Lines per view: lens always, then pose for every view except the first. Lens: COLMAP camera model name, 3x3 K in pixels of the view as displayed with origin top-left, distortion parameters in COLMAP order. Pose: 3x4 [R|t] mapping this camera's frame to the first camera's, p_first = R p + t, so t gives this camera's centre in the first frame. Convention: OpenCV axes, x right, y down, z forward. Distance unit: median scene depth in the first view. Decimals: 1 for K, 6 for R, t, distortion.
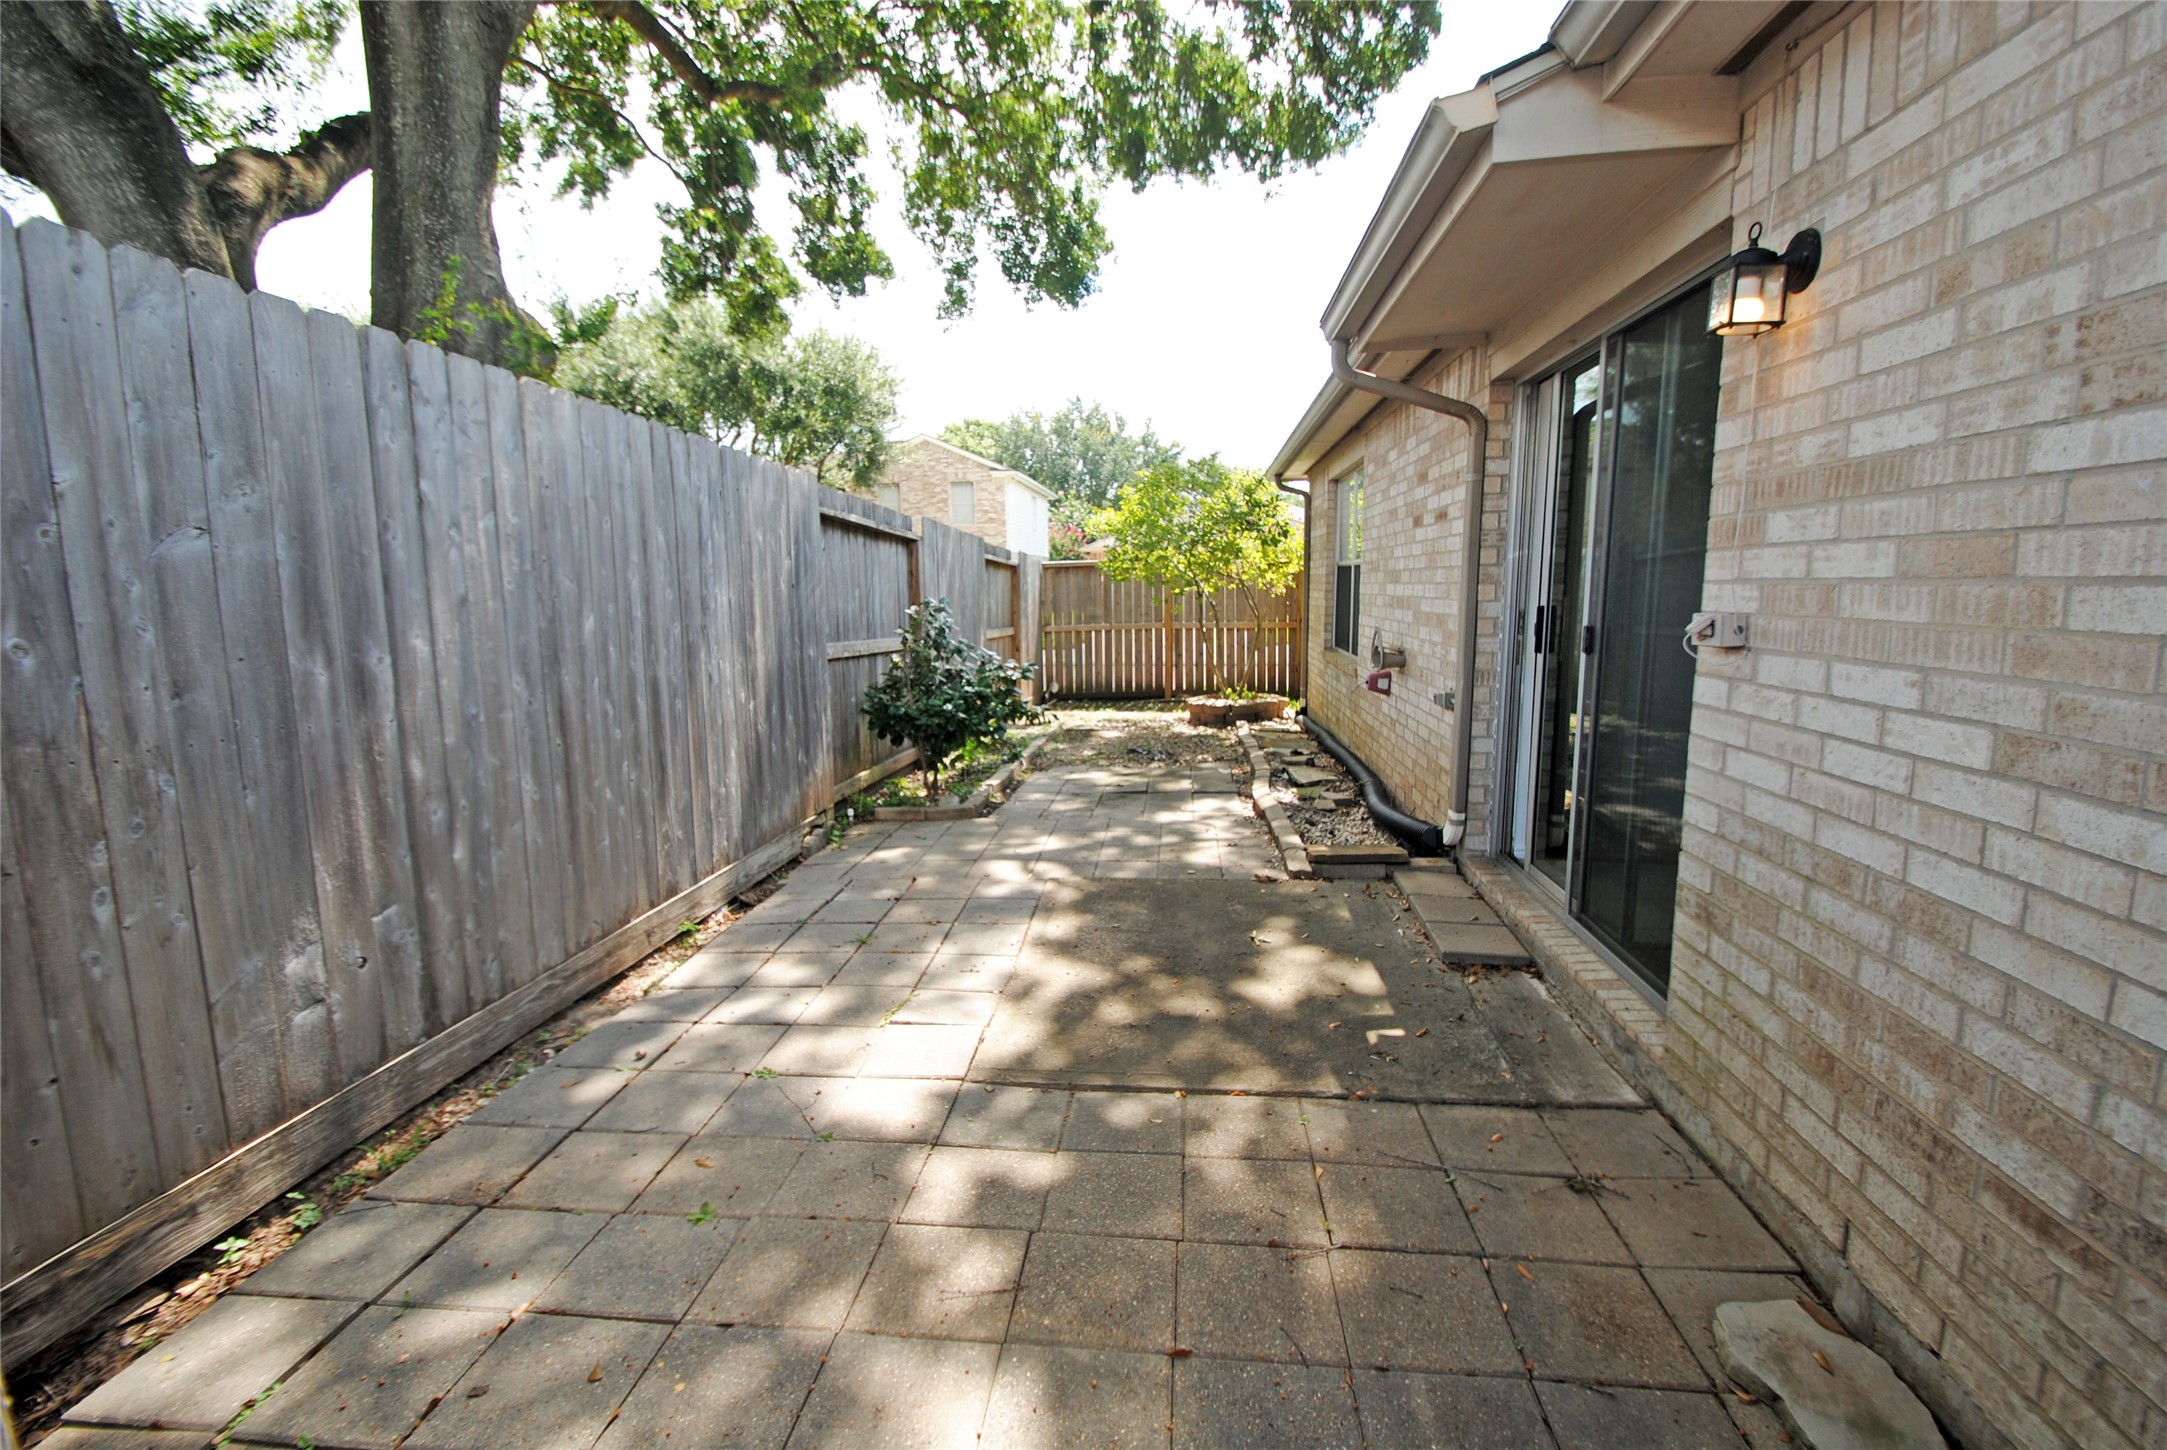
lens RADIAL K [[947.8, 0, 1097.3], [0, 947.8, 731.8], [0, 0, 1]] dist [0.012332, -0.015769]
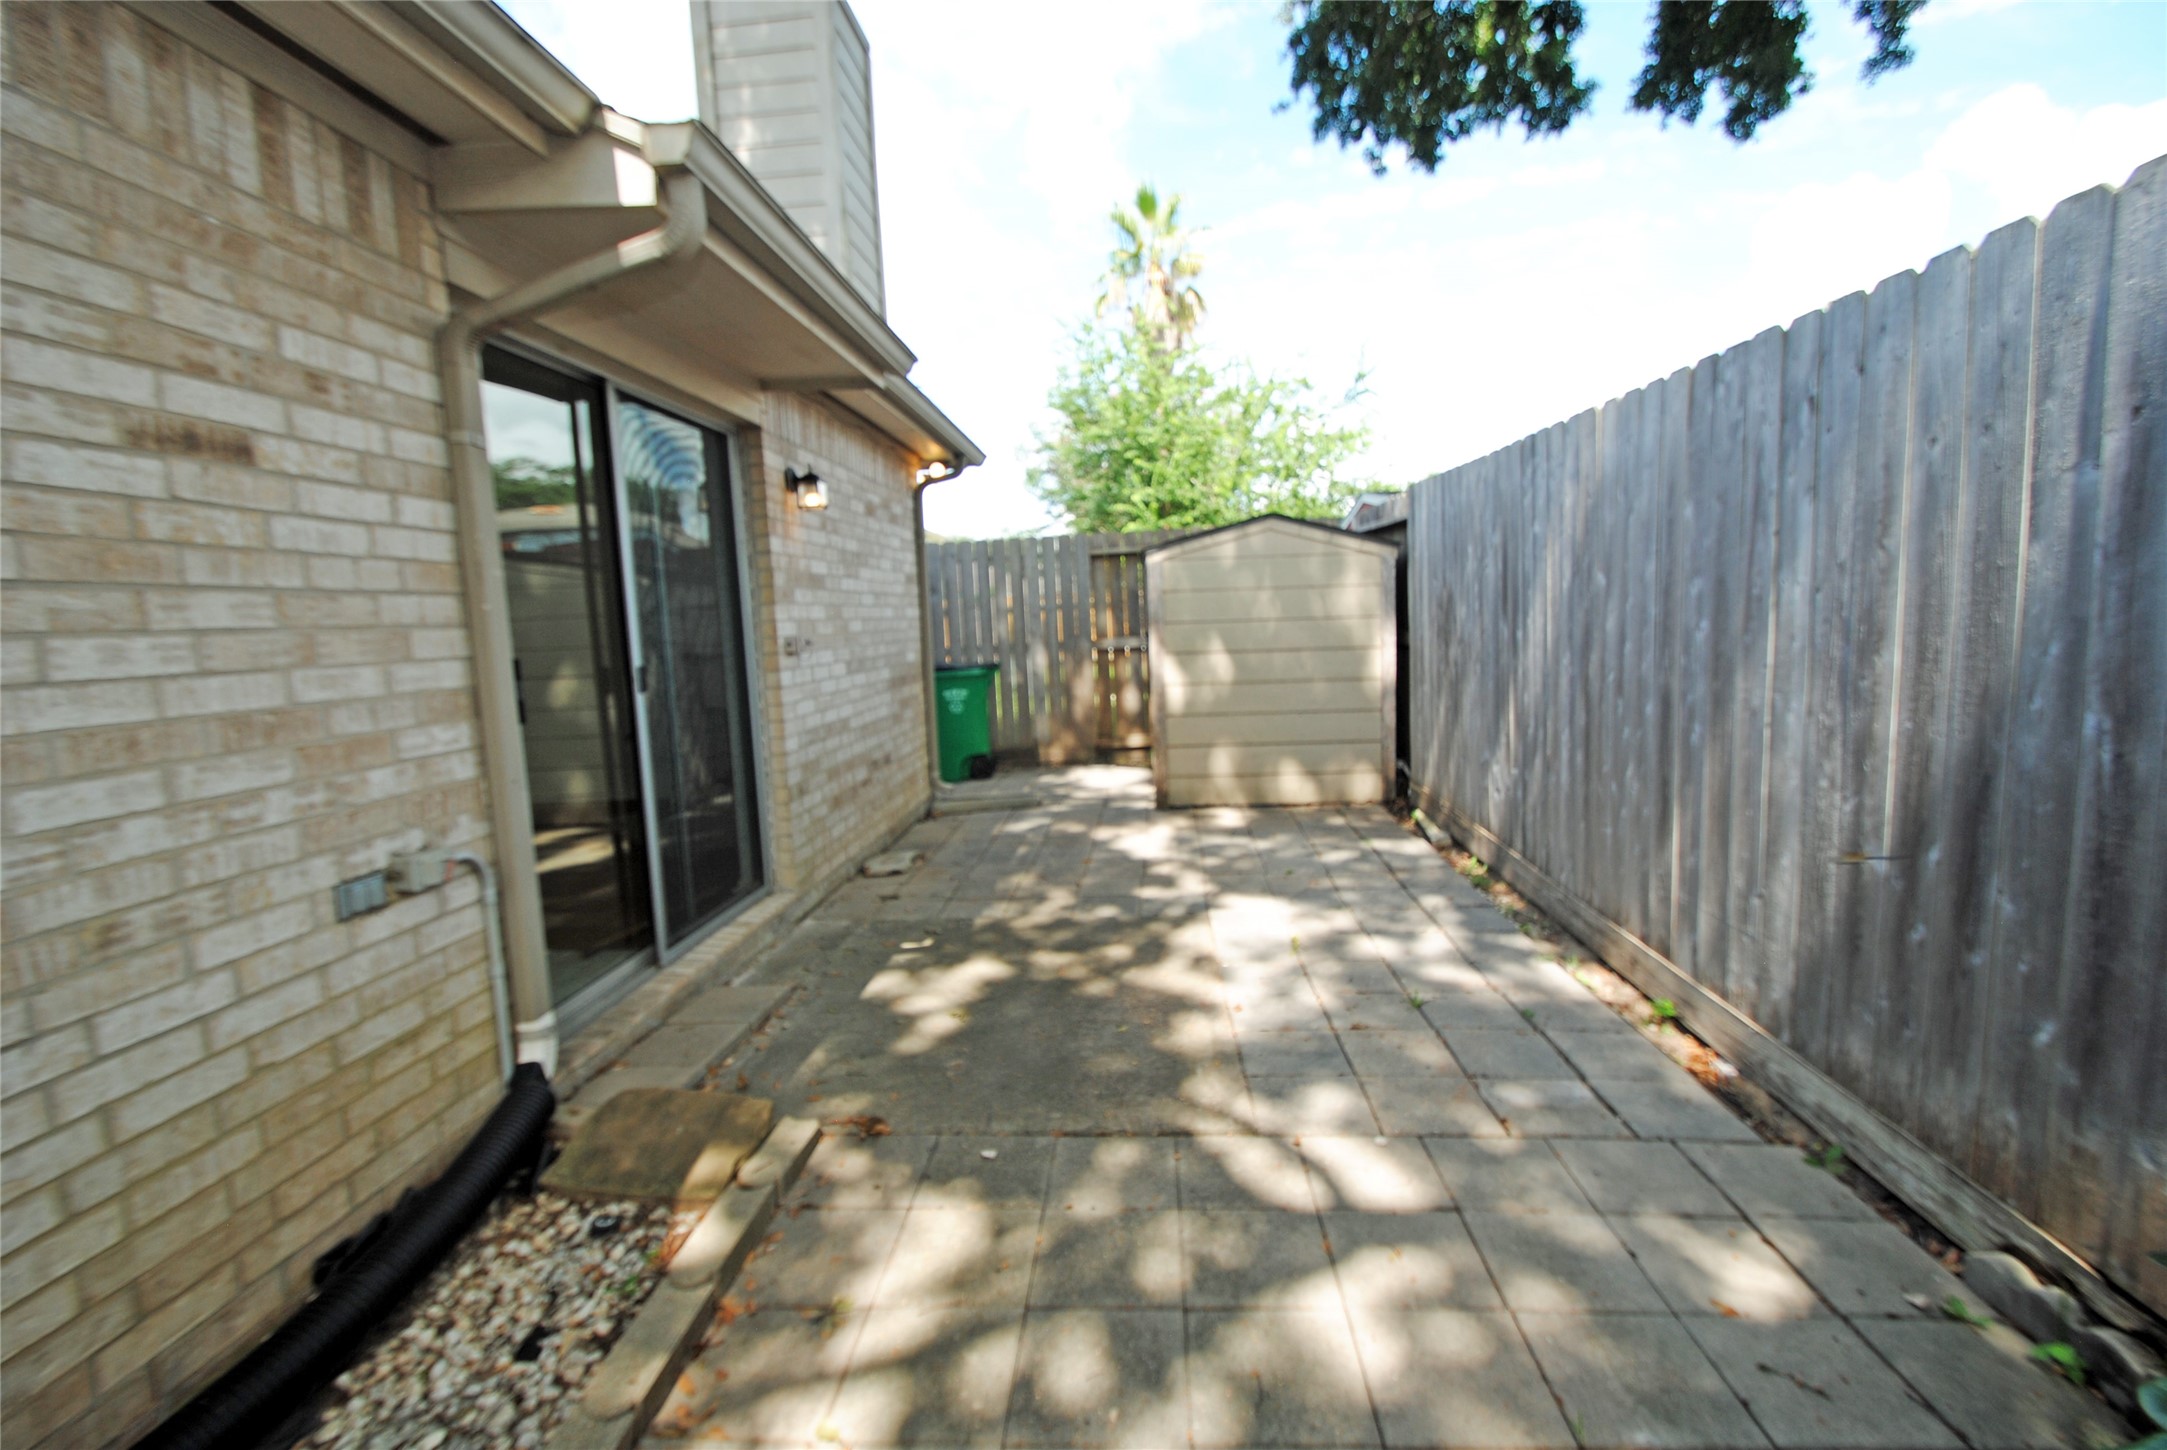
lens RADIAL K [[947.8, 0, 1097.3], [0, 947.8, 731.8], [0, 0, 1]] dist [0.012332, -0.015769]
pose [[-0.998396, 0.050757, -0.025103, 0.057614], [0.042066, 0.961593, 0.271235, -0.290488], [0.037906, 0.269744, -0.962186, 1.964768]]
